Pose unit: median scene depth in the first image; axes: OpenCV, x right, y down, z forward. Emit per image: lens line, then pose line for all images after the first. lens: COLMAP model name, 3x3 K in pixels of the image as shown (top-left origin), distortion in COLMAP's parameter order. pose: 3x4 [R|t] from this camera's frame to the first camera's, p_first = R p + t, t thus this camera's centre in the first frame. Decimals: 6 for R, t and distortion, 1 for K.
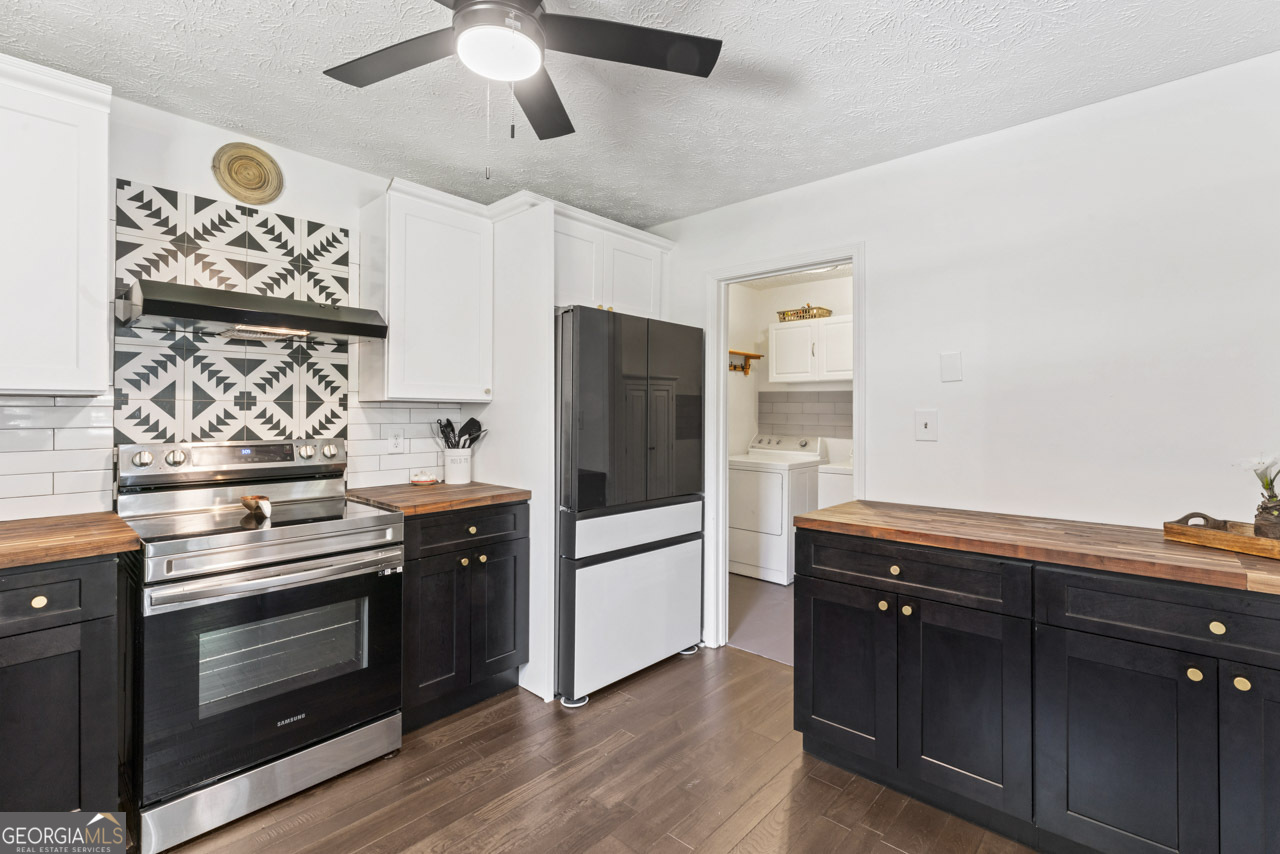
lens RADIAL K [[588.9, 0, 658.0], [0, 588.9, 401.3], [0, 0, 1]] dist [-0.002039, 0.000867]
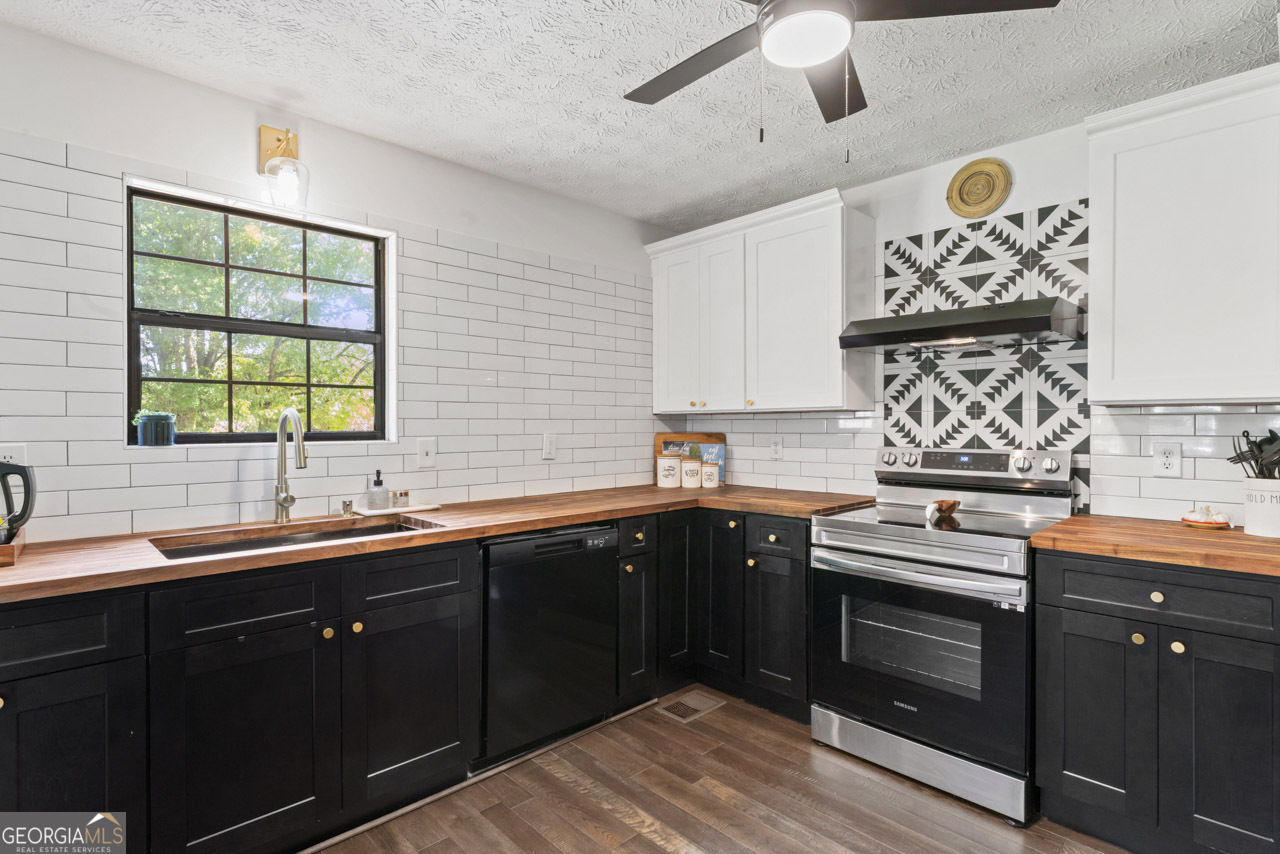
lens RADIAL K [[631.3, 0, 643.1], [0, 631.3, 427.4], [0, 0, 1]] dist [-0.001523, 0.000834]
pose [[-0.090488, 0.005687, -0.995881, 0.462806], [0.023153, 0.999725, 0.003606, 0.011994], [0.995628, -0.022731, -0.090595, 0.517854]]
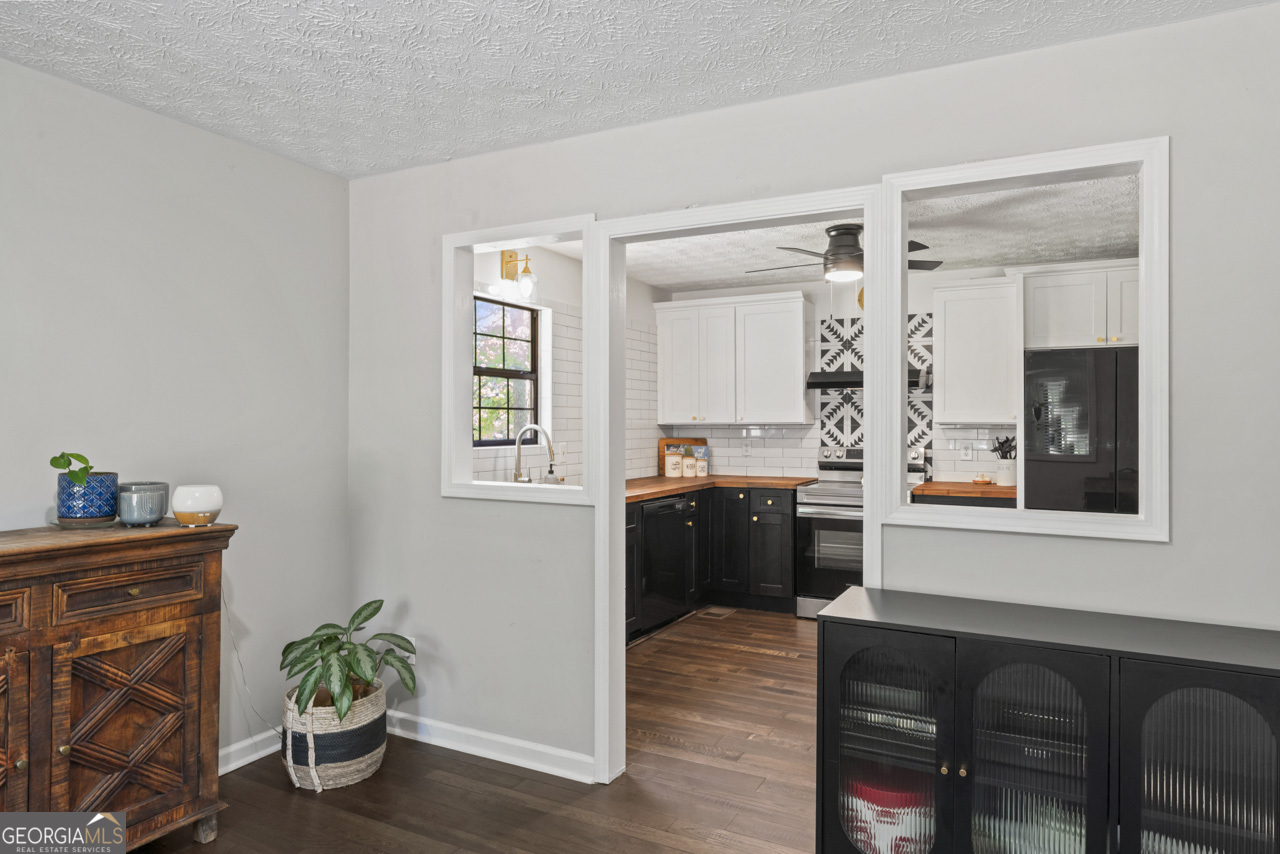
lens RADIAL K [[770.4, 0, 639.2], [0, 770.4, 428.4], [0, 0, 1]] dist [-0.031887, -0.000443]
pose [[0.227079, 0.004290, -0.973867, 1.429798], [0.020133, 0.999756, 0.009098, -0.026418], [0.973668, -0.021673, 0.226938, -0.236207]]
